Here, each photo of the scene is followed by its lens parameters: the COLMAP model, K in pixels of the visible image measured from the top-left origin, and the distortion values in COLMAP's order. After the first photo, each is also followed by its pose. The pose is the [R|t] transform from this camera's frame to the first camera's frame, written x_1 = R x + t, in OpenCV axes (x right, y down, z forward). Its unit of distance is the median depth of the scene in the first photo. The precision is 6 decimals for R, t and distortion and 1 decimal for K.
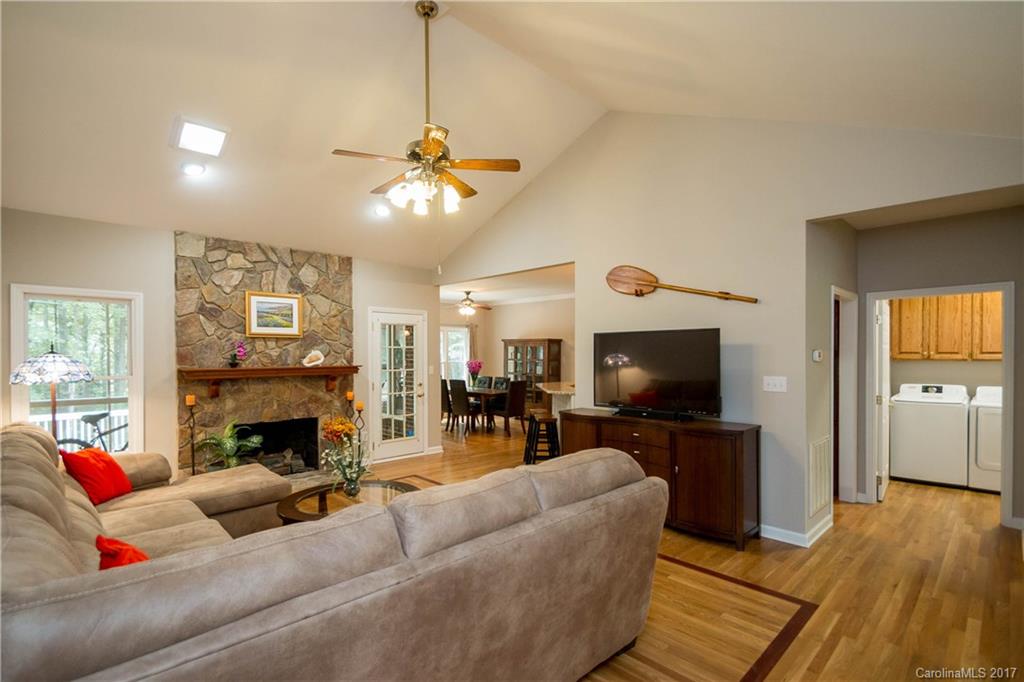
lens RADIAL K [[485.1, 0, 509.3], [0, 485.1, 356.0], [0, 0, 1]] dist [0.021360, -0.021552]
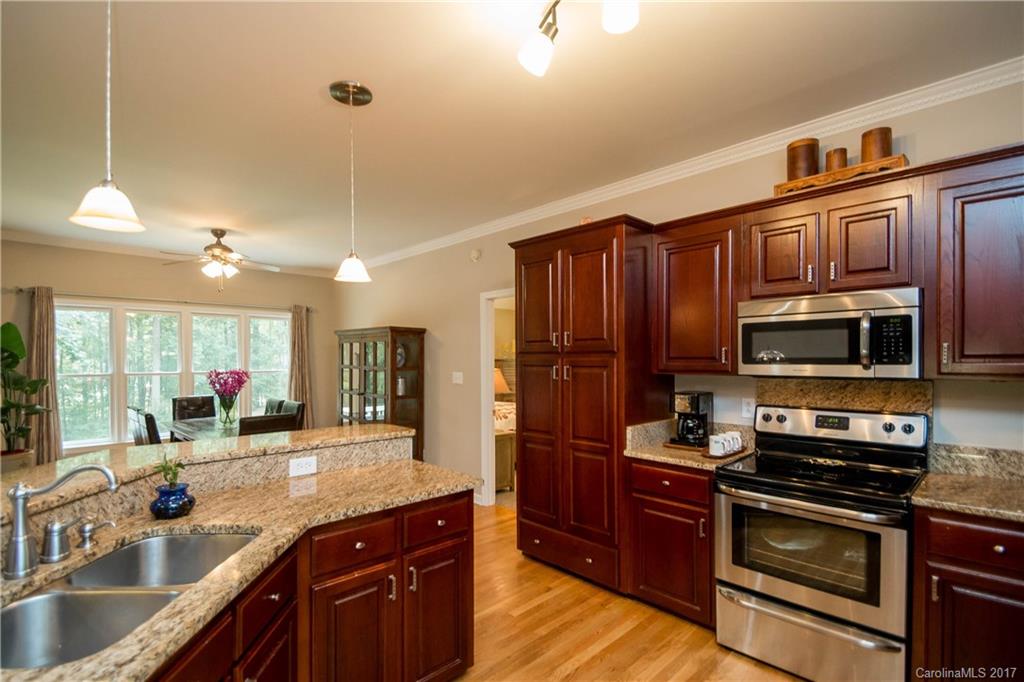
lens RADIAL K [[485.1, 0, 509.3], [0, 485.1, 356.0], [0, 0, 1]] dist [0.021360, -0.021552]
pose [[0.999976, -0.000673, -0.006865, 0.240755], [0.000596, 0.999937, -0.011232, 0.001800], [0.006872, 0.011228, 0.999913, 0.557568]]
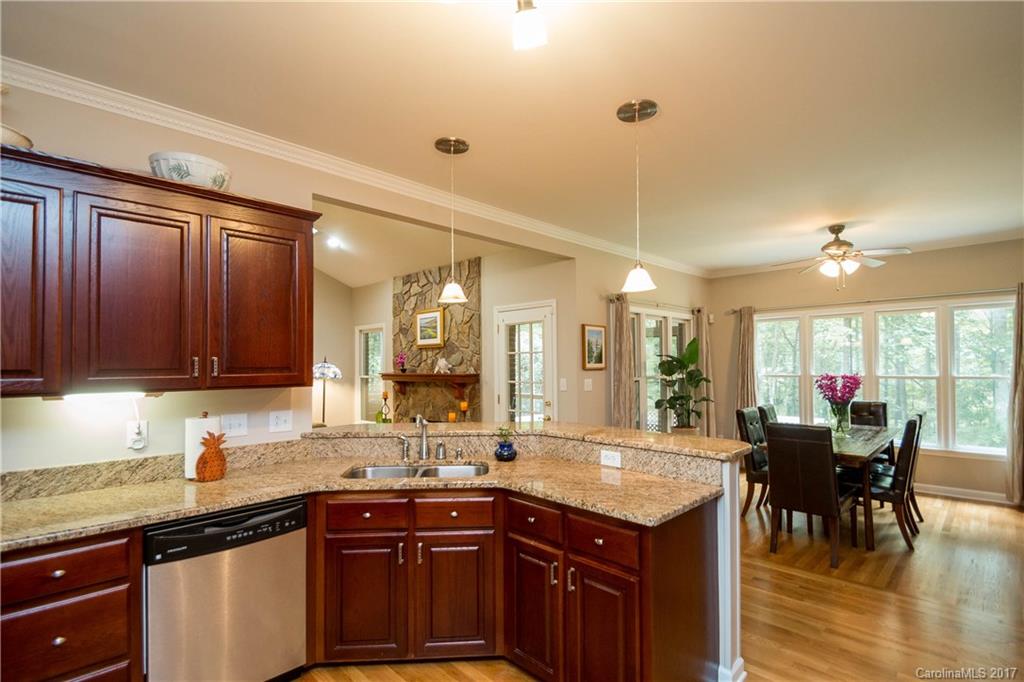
lens RADIAL K [[484.9, 0, 498.8], [0, 484.9, 360.1], [0, 0, 1]] dist [-0.003854, -0.000797]
pose [[-0.005252, -0.005190, -0.999973, 0.427047], [0.001206, 0.999986, -0.005196, -0.001577], [0.999985, -0.001234, -0.005245, 0.748561]]
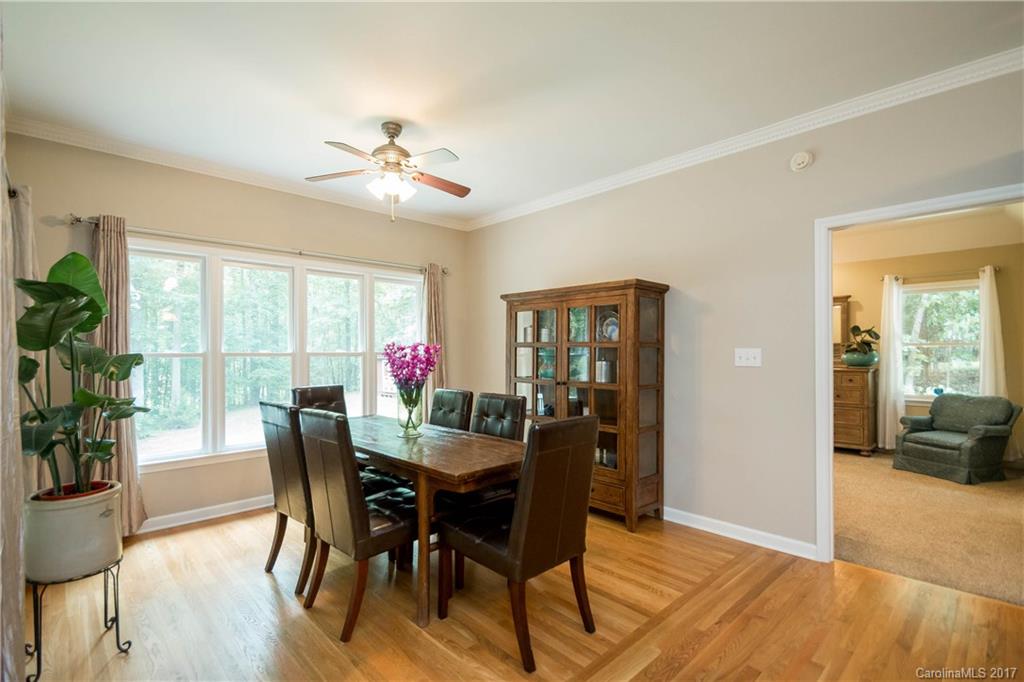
lens RADIAL K [[485.1, 0, 509.3], [0, 485.1, 356.0], [0, 0, 1]] dist [0.021360, -0.021552]
pose [[0.999933, -0.002546, -0.011321, -0.005904], [0.002580, 0.999992, 0.002975, 0.018754], [0.011313, -0.003004, 0.999931, 0.758136]]
